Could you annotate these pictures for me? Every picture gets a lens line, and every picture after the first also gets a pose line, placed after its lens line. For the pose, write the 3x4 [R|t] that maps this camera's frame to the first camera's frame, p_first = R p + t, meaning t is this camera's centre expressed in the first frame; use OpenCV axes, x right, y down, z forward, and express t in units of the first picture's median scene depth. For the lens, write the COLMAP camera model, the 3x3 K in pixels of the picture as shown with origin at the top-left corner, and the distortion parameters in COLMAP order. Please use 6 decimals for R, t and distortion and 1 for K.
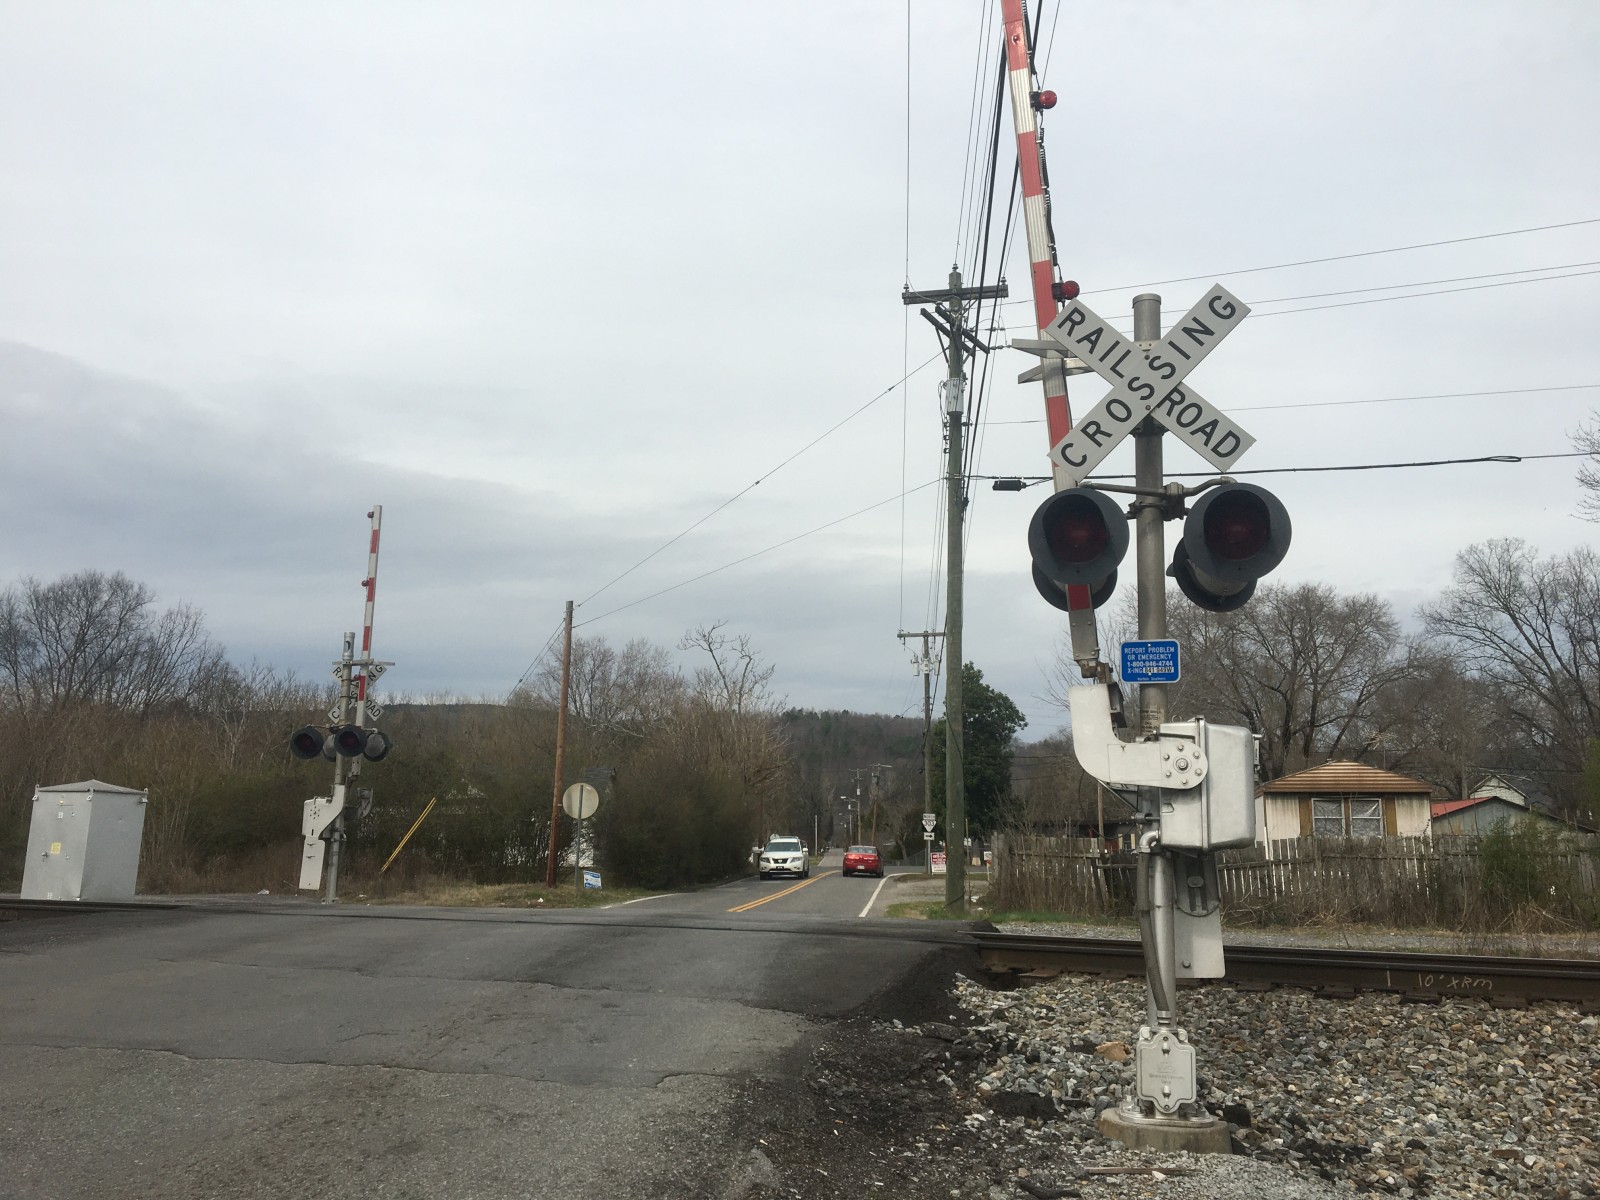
lens RADIAL K [[1347.0, 0, 790.7], [0, 1347.0, 605.1], [0, 0, 1]] dist [0.094768, -0.136216]
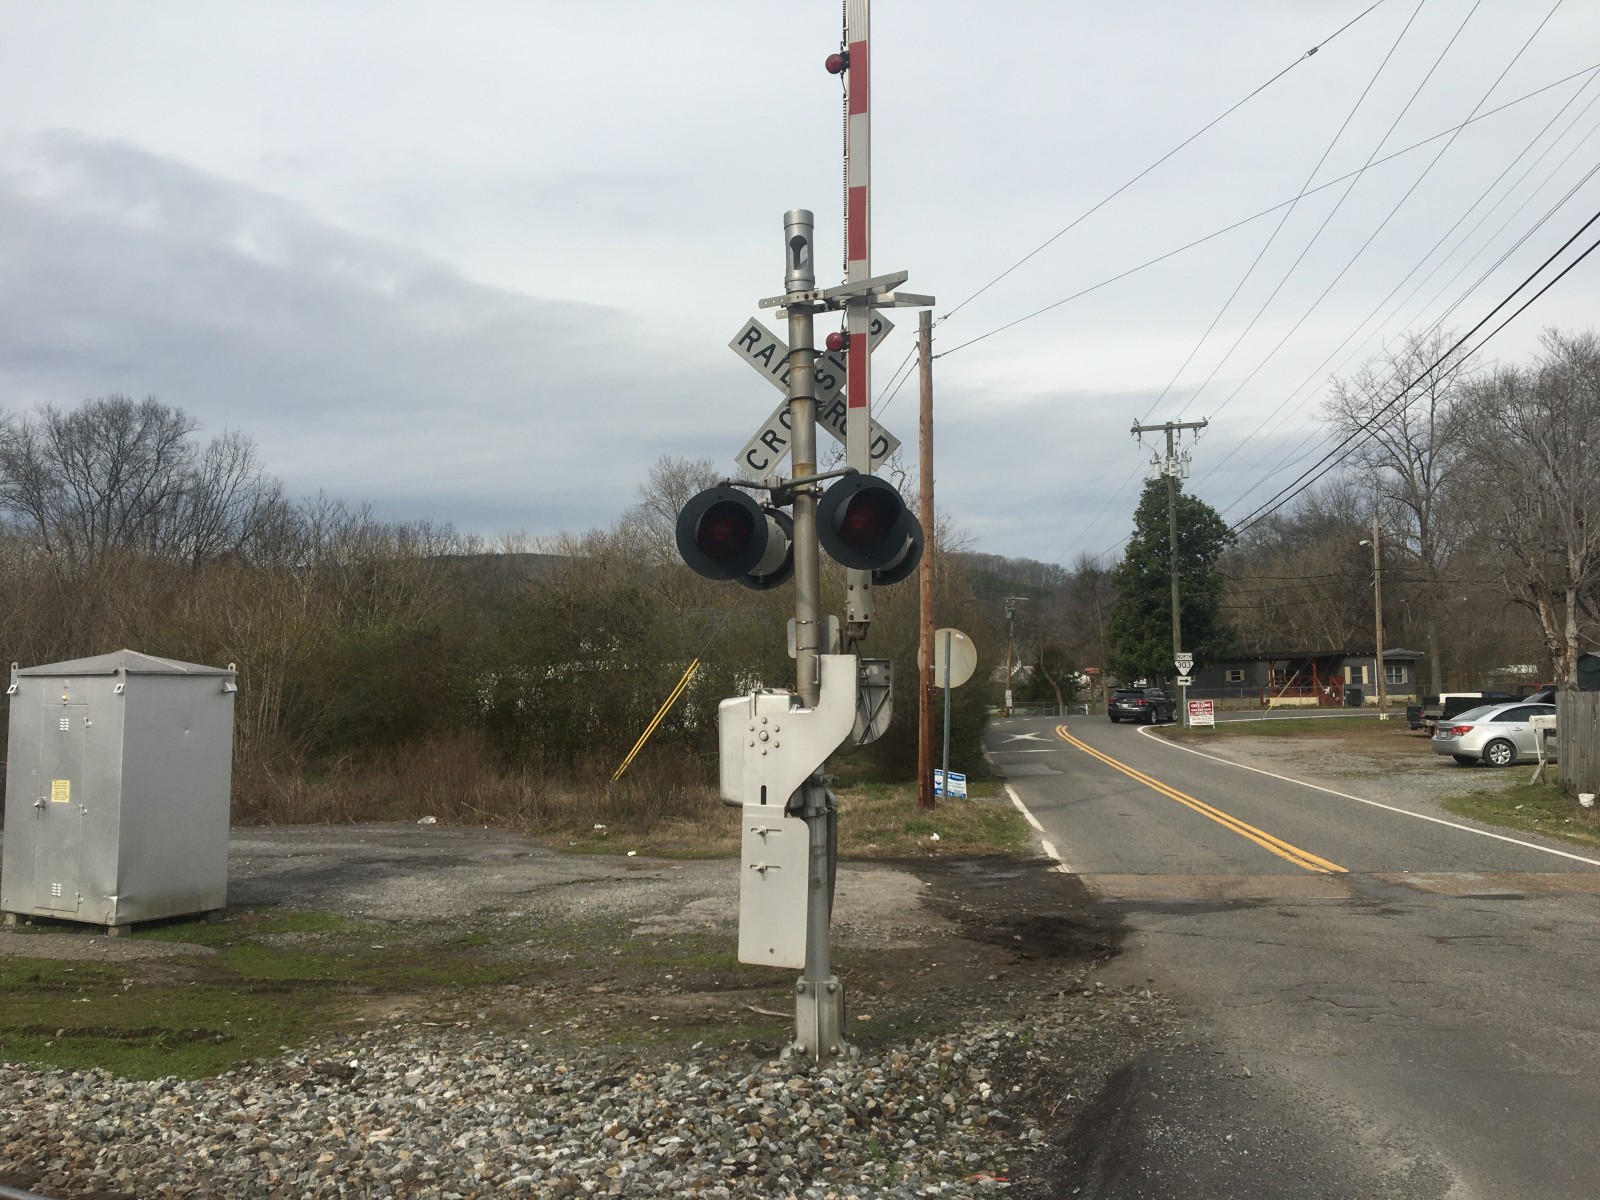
lens RADIAL K [[1347.0, 0, 795.2], [0, 1347.0, 595.3], [0, 0, 1]] dist [0.094768, -0.136216]
pose [[0.999151, -0.032714, -0.025034, -0.246761], [0.035283, 0.993281, 0.110214, 0.060366], [0.021260, -0.111004, 0.993593, 0.500367]]
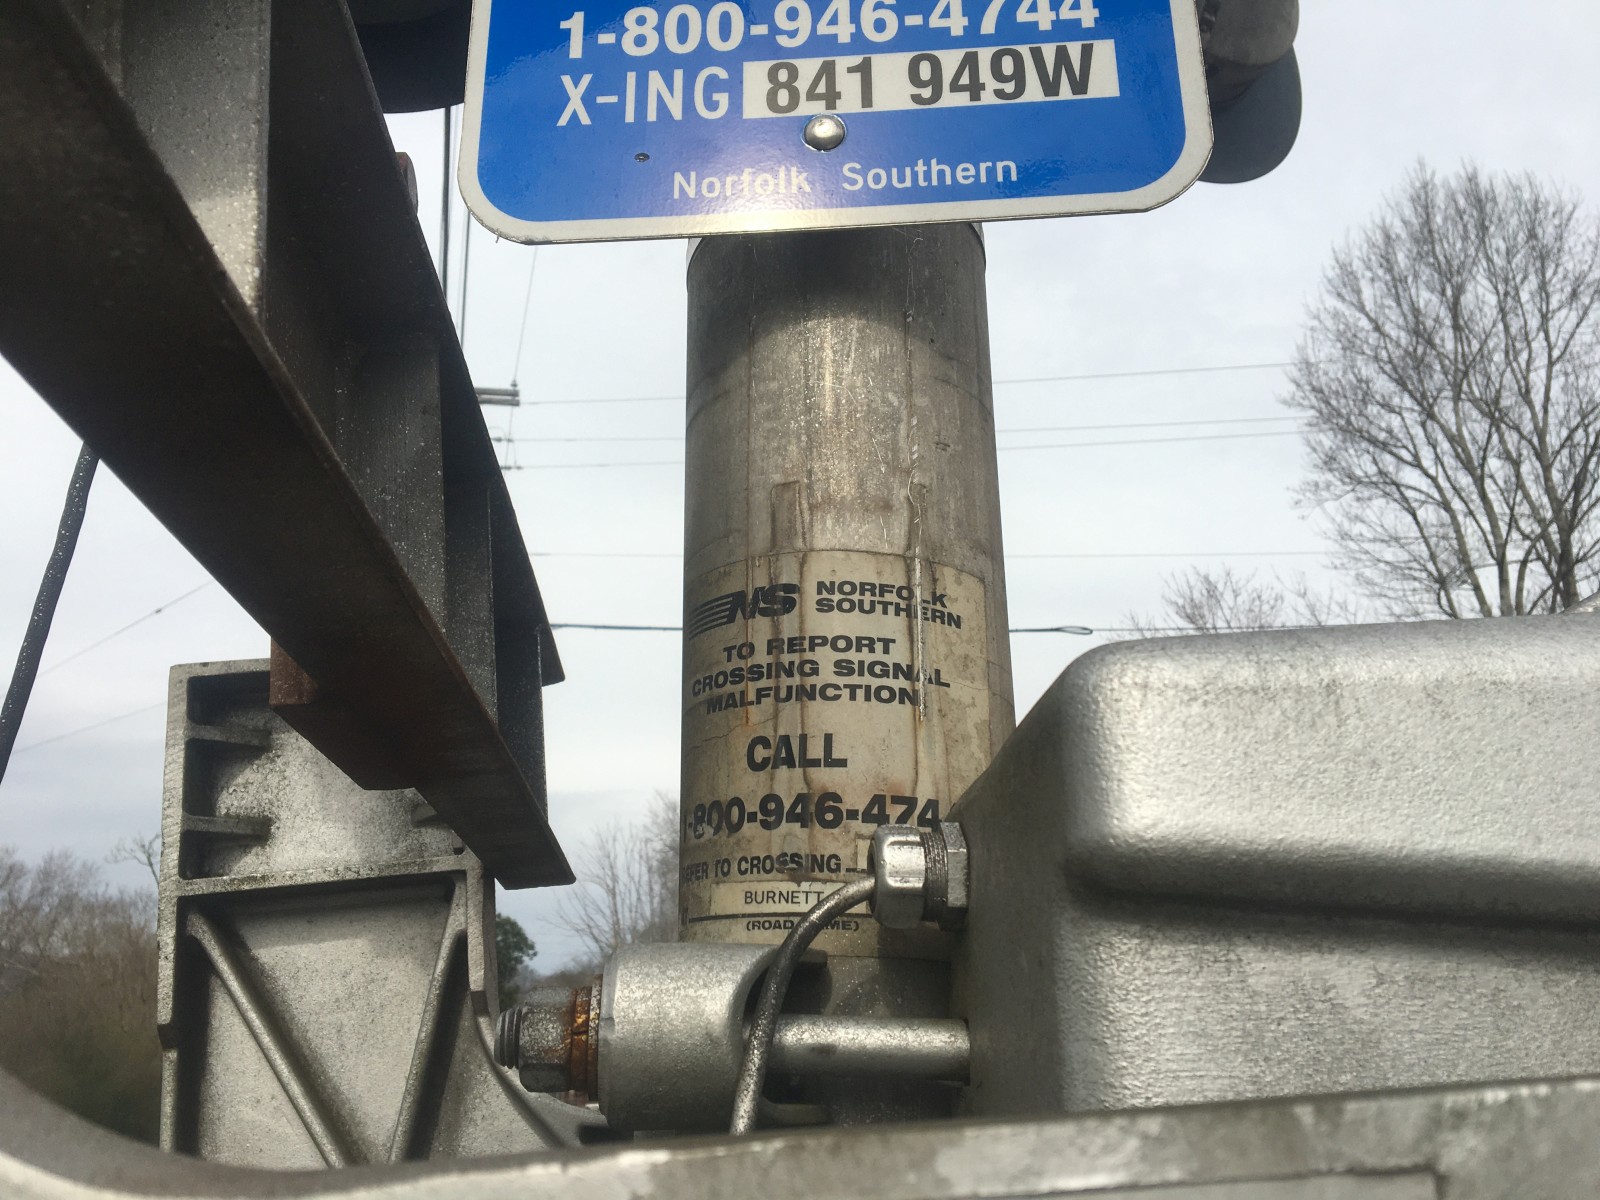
lens RADIAL K [[1347.0, 0, 798.0], [0, 1347.0, 604.9], [0, 0, 1]] dist [0.094768, -0.136216]
pose [[0.939275, 0.079934, 0.333727, 0.059456], [-0.024424, 0.985599, -0.167327, 0.022791], [-0.342296, 0.149015, 0.927700, 0.231138]]
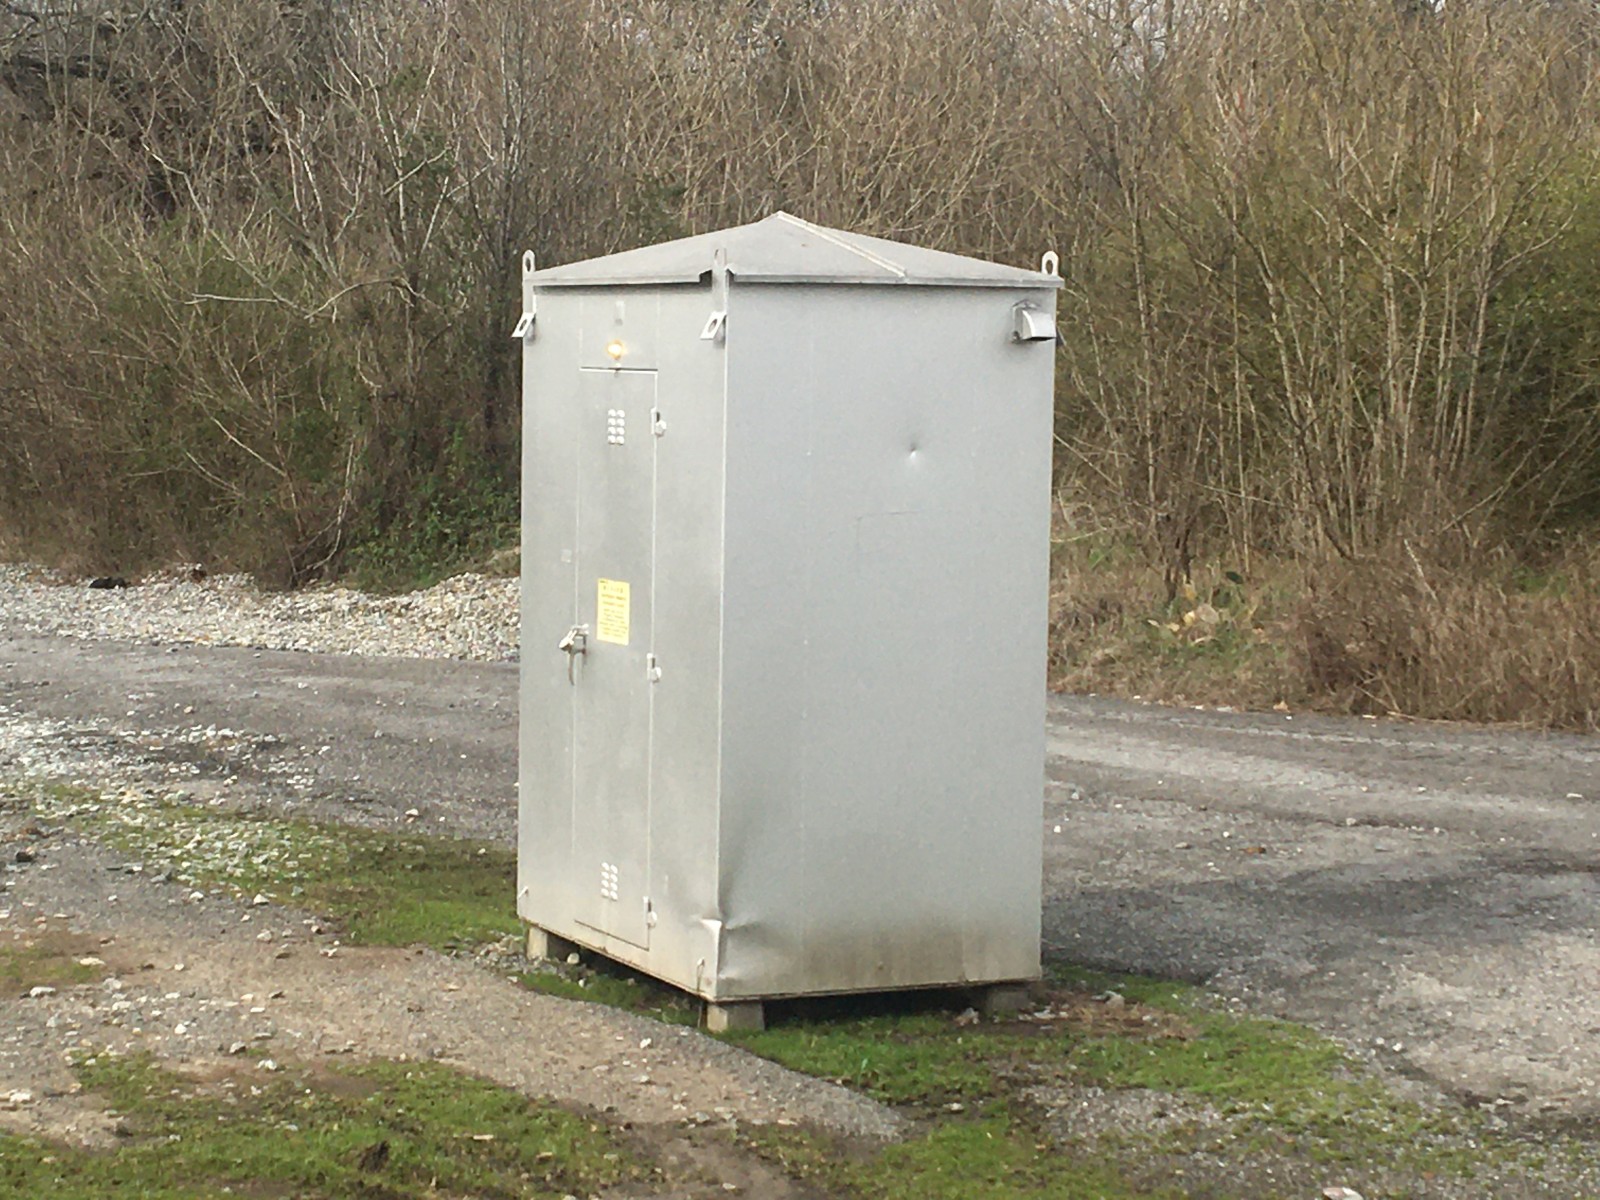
lens RADIAL K [[3589.1, 0, 804.3], [0, 3589.1, 592.9], [0, 0, 1]] dist [0.081423, 0.000000]
pose [[0.800315, 0.021709, -0.599187, -0.230723], [0.122148, 0.972484, 0.198382, 0.083015], [0.587006, -0.231958, 0.775641, 0.625413]]
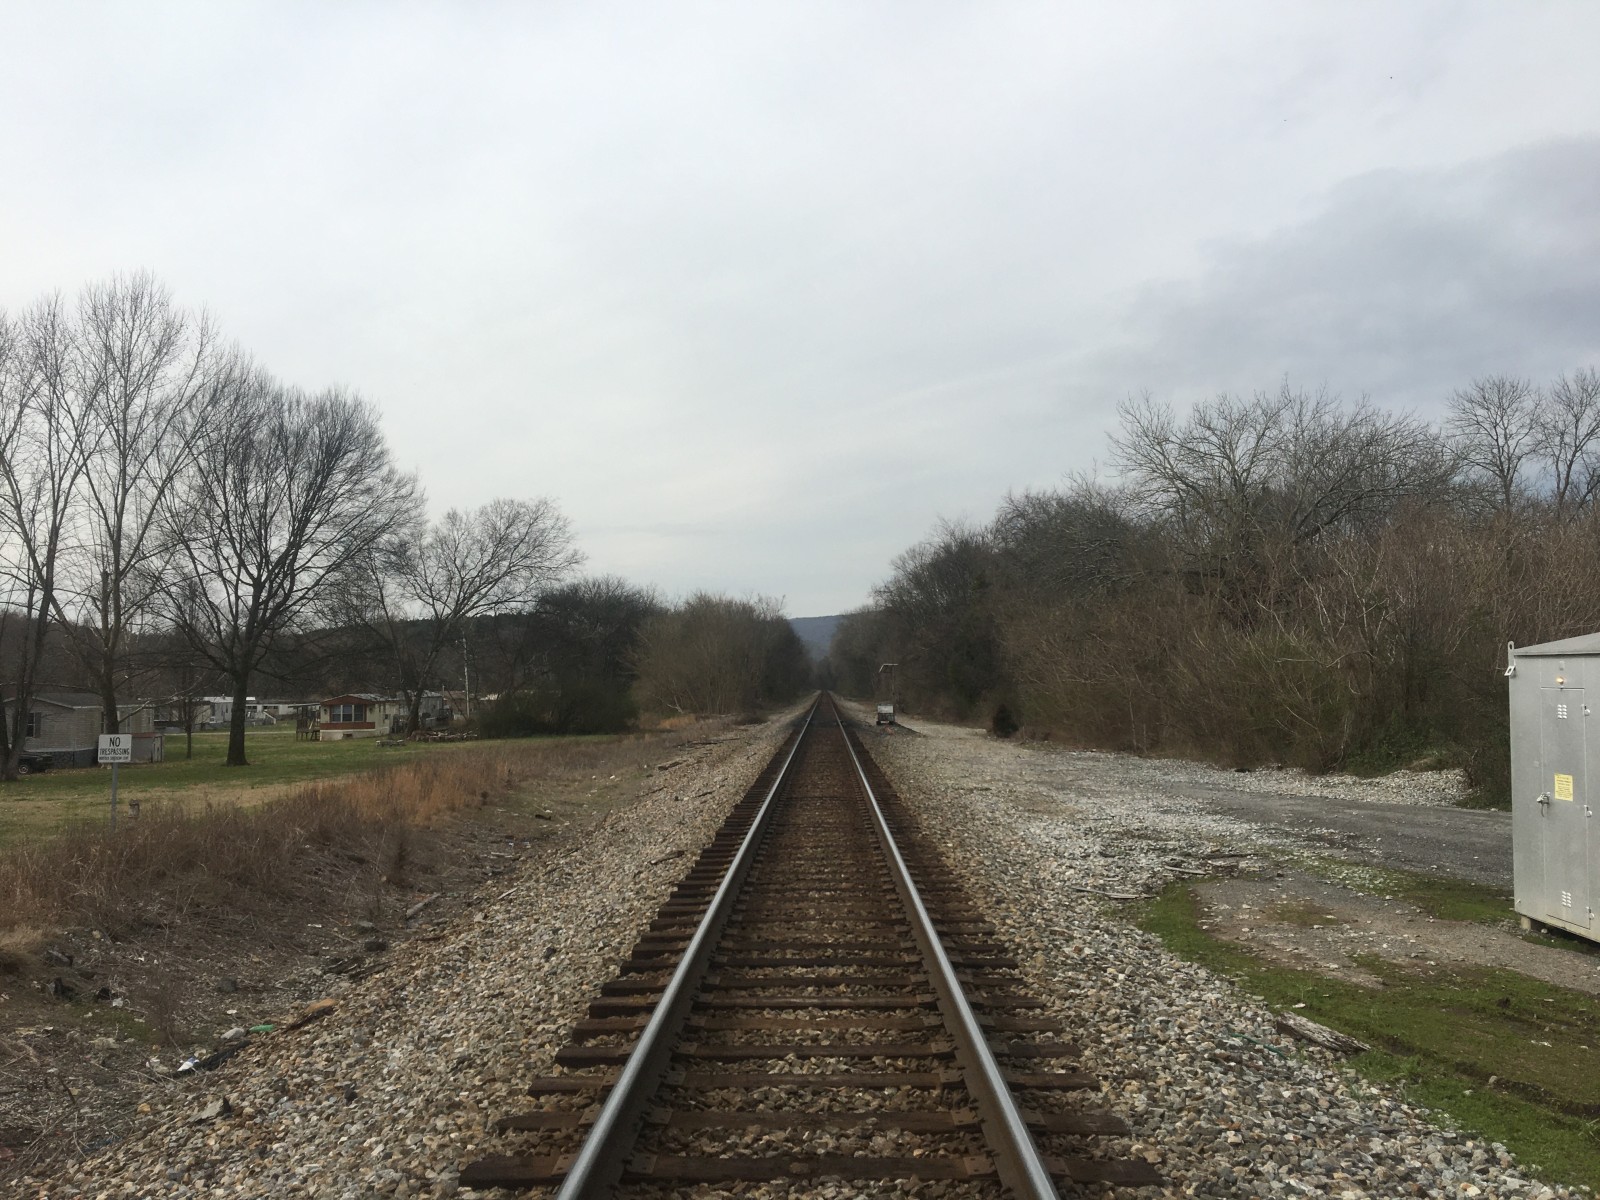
lens RADIAL K [[1347.0, 0, 785.9], [0, 1347.0, 608.4], [0, 0, 1]] dist [0.094768, -0.136216]
pose [[0.429574, -0.073642, -0.900024, -0.239080], [0.180855, 0.983492, 0.005850, 0.072348], [0.884736, -0.165287, 0.435802, 0.576238]]
